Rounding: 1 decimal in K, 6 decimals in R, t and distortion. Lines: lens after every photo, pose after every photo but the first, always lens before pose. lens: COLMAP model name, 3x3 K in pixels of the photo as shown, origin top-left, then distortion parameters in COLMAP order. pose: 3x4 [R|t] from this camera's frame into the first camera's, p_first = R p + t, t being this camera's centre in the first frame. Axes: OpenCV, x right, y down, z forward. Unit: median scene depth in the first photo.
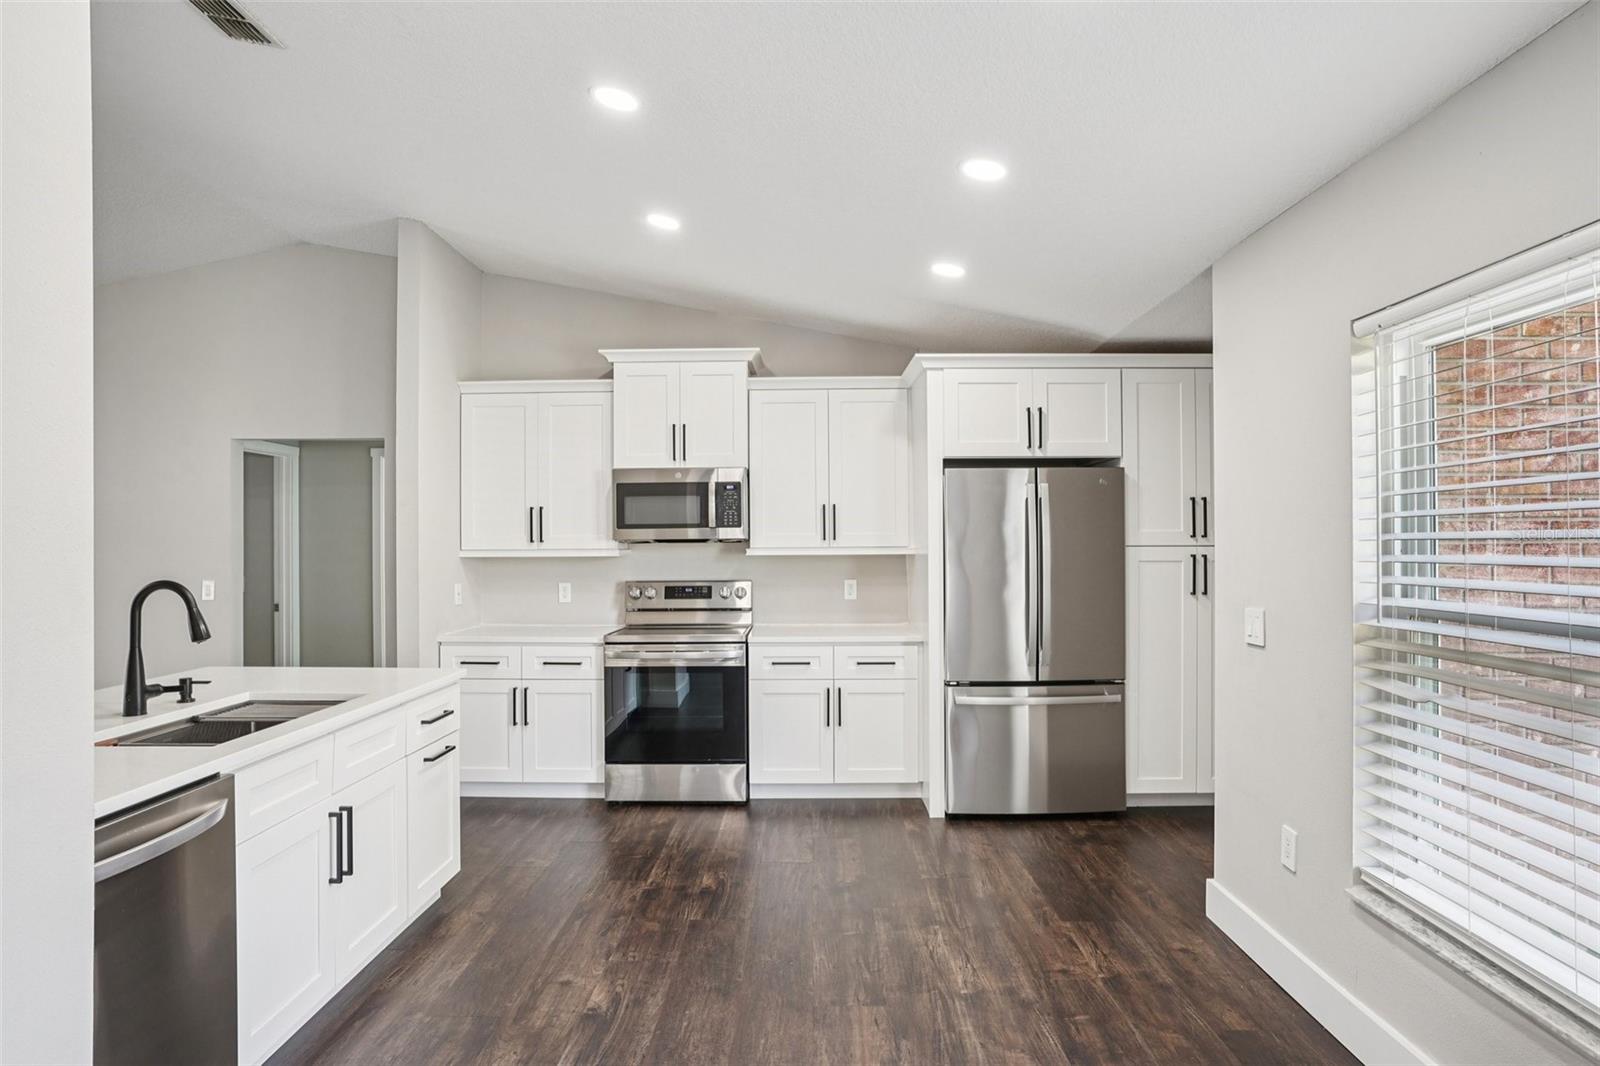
lens RADIAL K [[863.7, 0, 799.8], [0, 863.7, 537.3], [0, 0, 1]] dist [-0.067085, 0.040441]
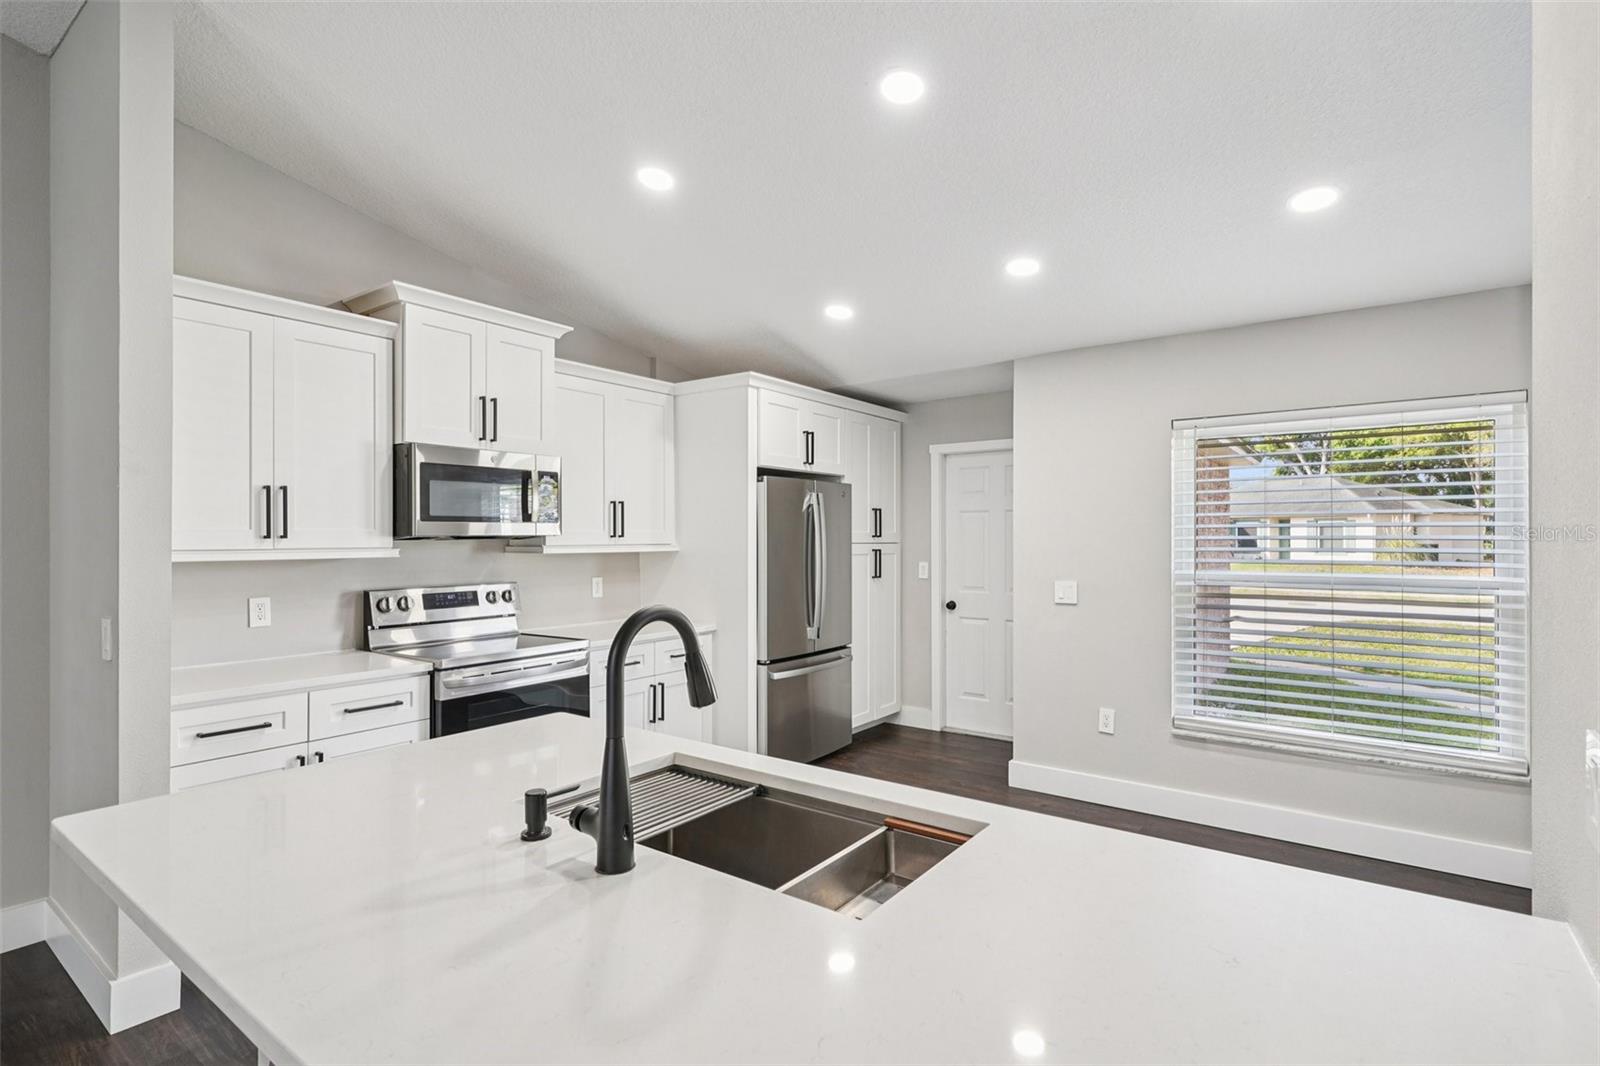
lens RADIAL K [[770.9, 0, 800.0], [0, 770.9, 533.0], [0, 0, 1]] dist [-0.000143, -0.000253]
pose [[0.585984, 0.009908, 0.810262, -0.566679], [-0.006218, 0.999951, -0.007731, 0.003872], [-0.810299, -0.000507, 0.586017, 0.321431]]
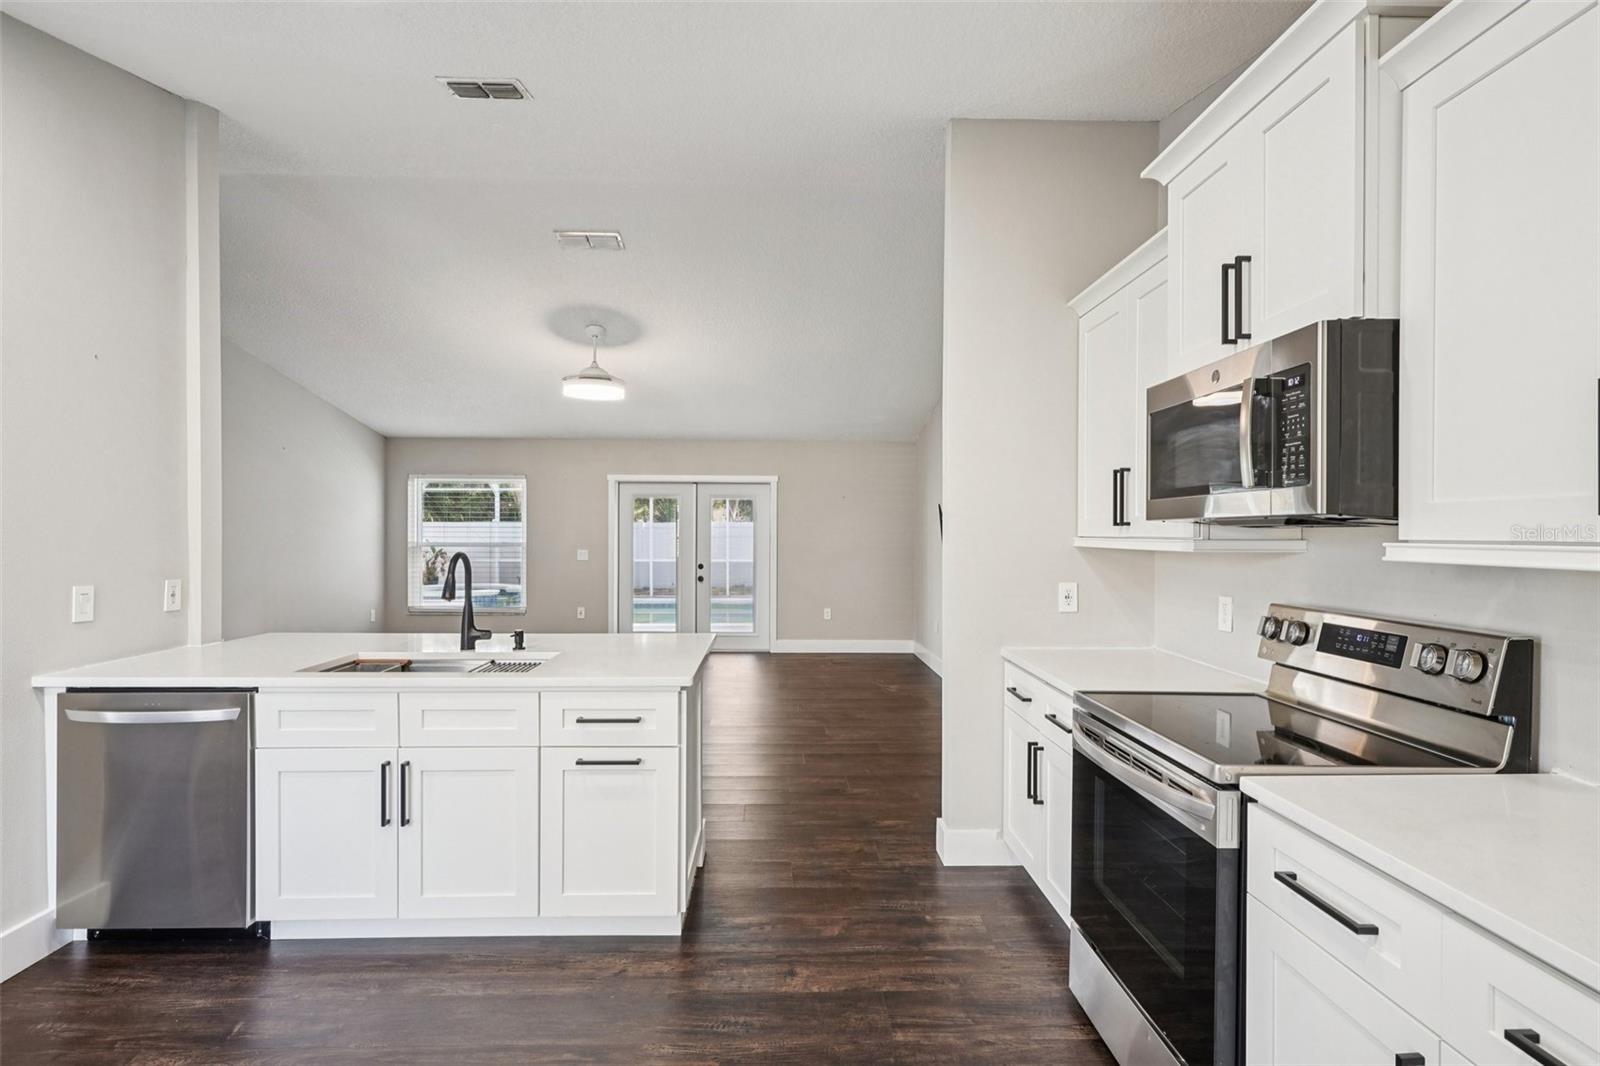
lens RADIAL K [[785.4, 0, 792.9], [0, 785.4, 529.0], [0, 0, 1]] dist [-0.004380, -0.000011]
pose [[0.030290, 0.002929, -0.999537, 0.260798], [0.003061, 0.999991, 0.003023, 0.006033], [0.999536, -0.003152, 0.030281, 0.761680]]
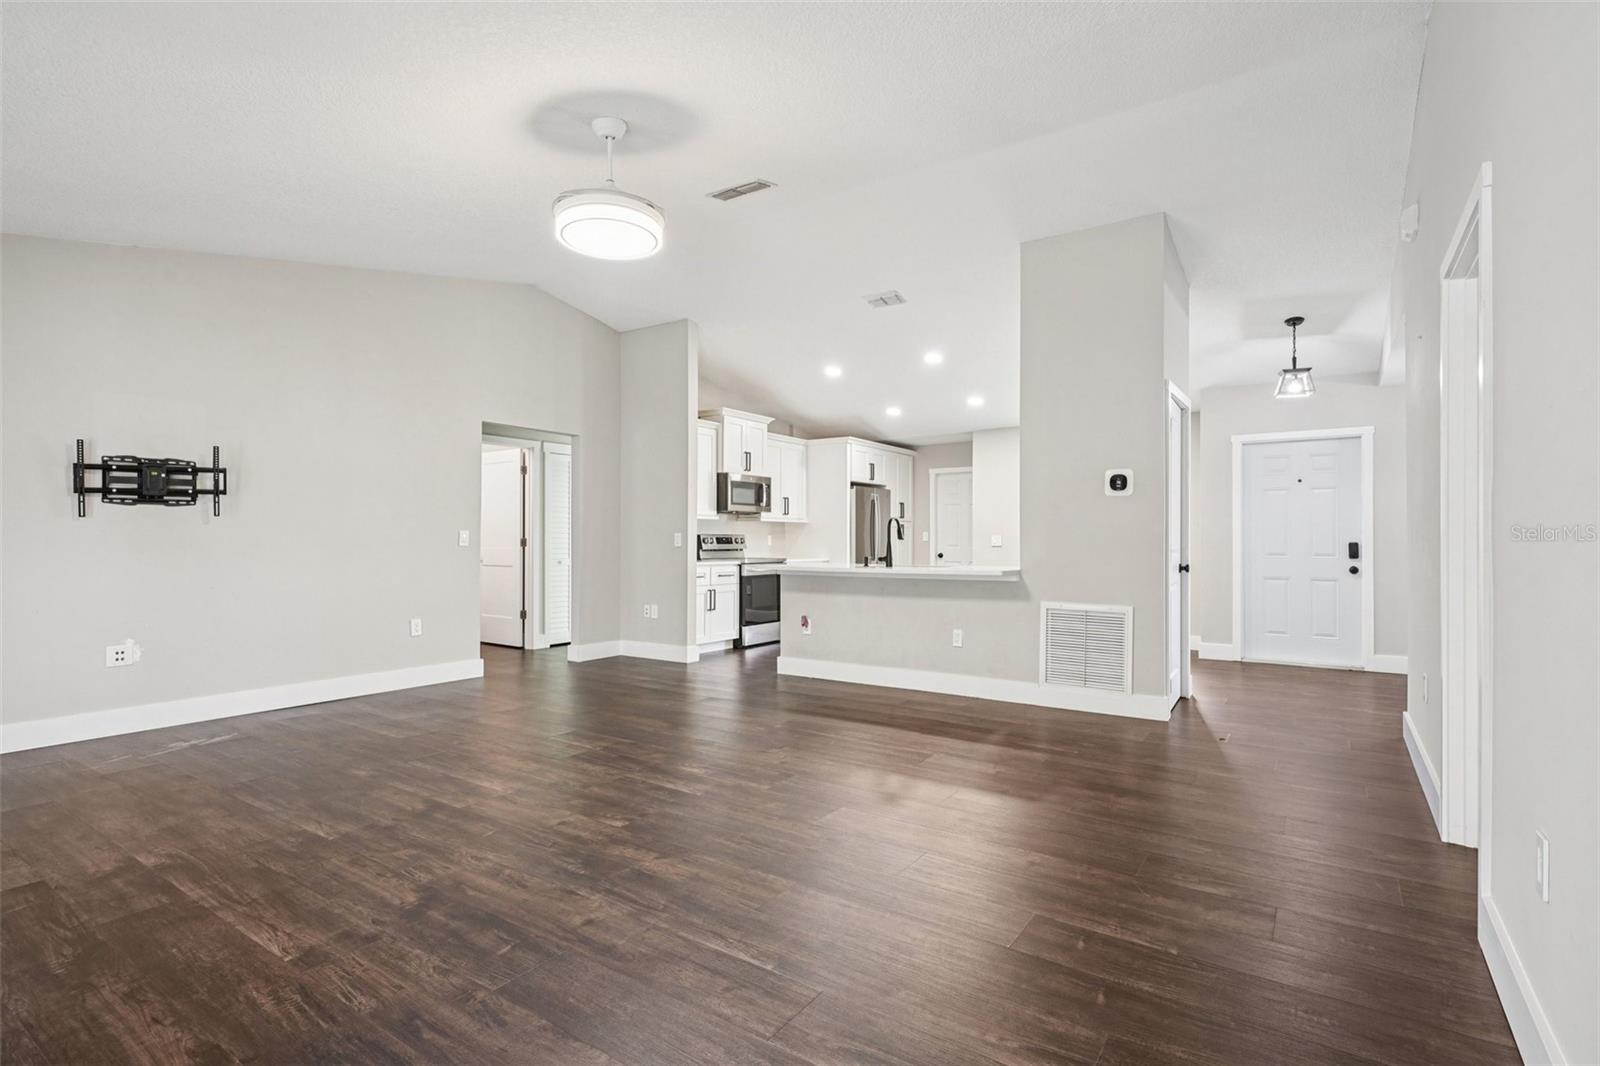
lens RADIAL K [[776.4, 0, 796.3], [0, 776.4, 537.5], [0, 0, 1]] dist [0.002567, 0.000331]
pose [[0.557385, 0.010615, 0.830187, -1.528200], [-0.007651, 0.999941, -0.007648, 0.072966], [-0.830219, -0.002088, 0.557433, -0.061943]]
